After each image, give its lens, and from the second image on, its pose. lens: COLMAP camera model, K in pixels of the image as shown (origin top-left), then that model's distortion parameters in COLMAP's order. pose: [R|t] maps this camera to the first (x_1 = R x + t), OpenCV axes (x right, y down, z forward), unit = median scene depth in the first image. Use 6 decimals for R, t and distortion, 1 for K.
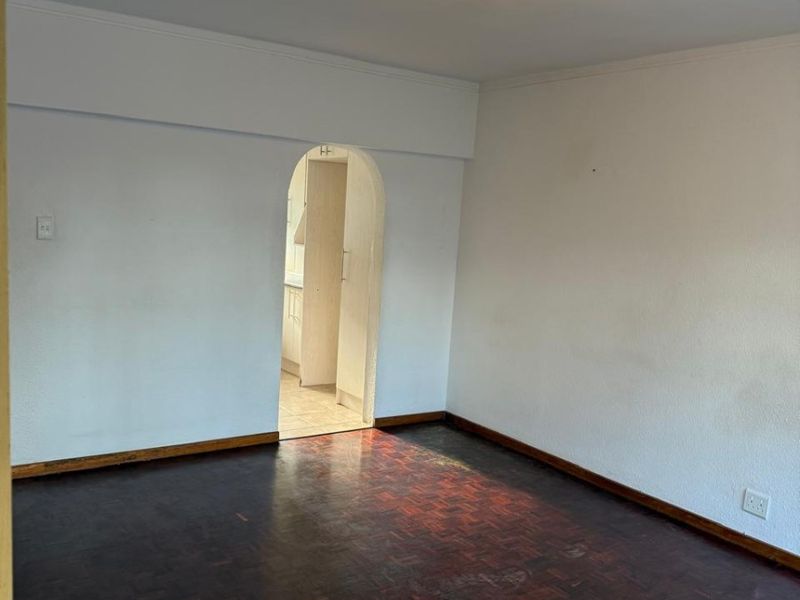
lens RADIAL K [[748.8, 0, 399.8], [0, 748.8, 304.2], [0, 0, 1]] dist [0.186889, -0.384458]
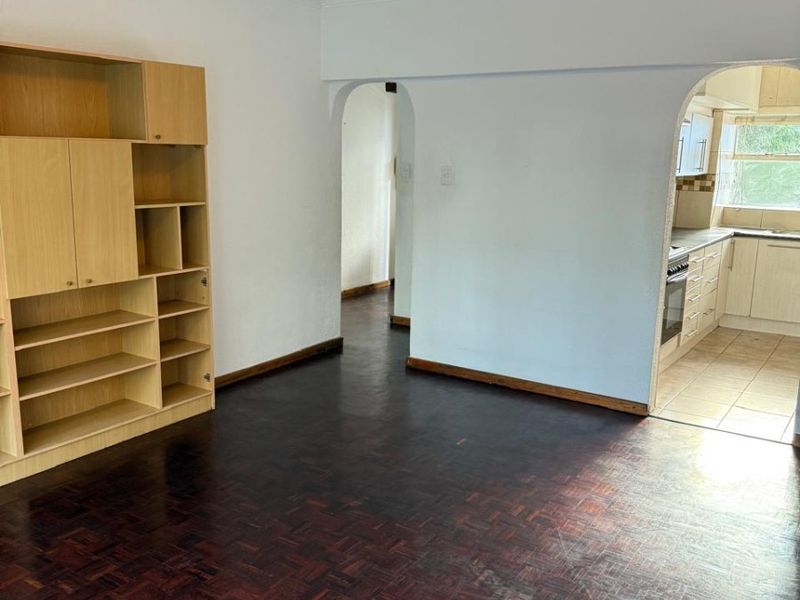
lens RADIAL K [[748.8, 0, 399.8], [0, 748.8, 304.2], [0, 0, 1]] dist [0.186889, -0.384458]
pose [[0.386105, 0.135716, -0.912417, 0.518045], [-0.118866, 0.988192, 0.096686, 0.001369], [0.914765, 0.071124, 0.397677, 0.374922]]
